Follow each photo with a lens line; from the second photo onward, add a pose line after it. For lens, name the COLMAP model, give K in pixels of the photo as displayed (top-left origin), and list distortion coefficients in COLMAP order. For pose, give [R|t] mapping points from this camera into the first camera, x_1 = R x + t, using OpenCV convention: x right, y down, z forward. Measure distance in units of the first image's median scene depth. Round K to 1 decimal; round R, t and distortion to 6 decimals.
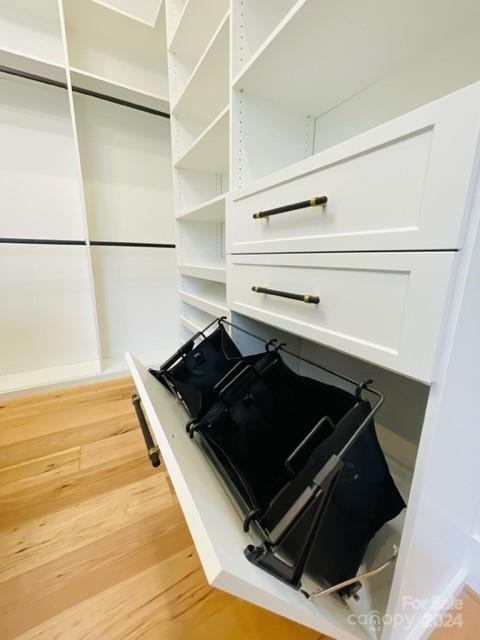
lens RADIAL K [[257.2, 0, 240.9], [0, 257.2, 320.2], [0, 0, 1]] dist [0.002704, -0.001968]
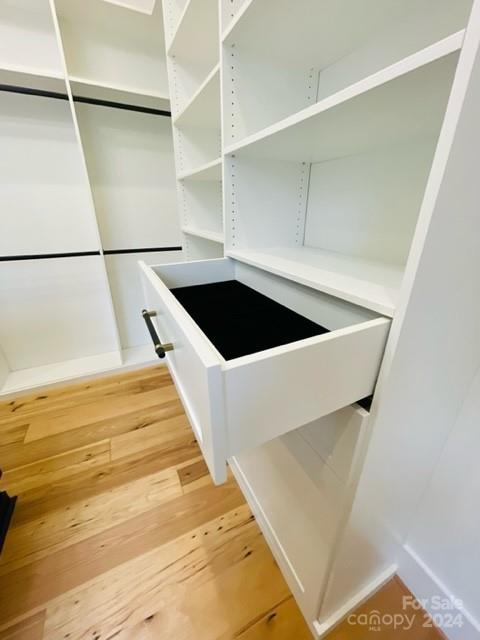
lens RADIAL K [[257.2, 0, 240.9], [0, 257.2, 315.7], [0, 0, 1]] dist [0.002704, -0.001968]
pose [[0.997985, 0.017359, -0.061023, 0.080908], [-0.006879, 0.985776, 0.167926, -0.330586], [0.063071, -0.167168, 0.983909, -0.092162]]
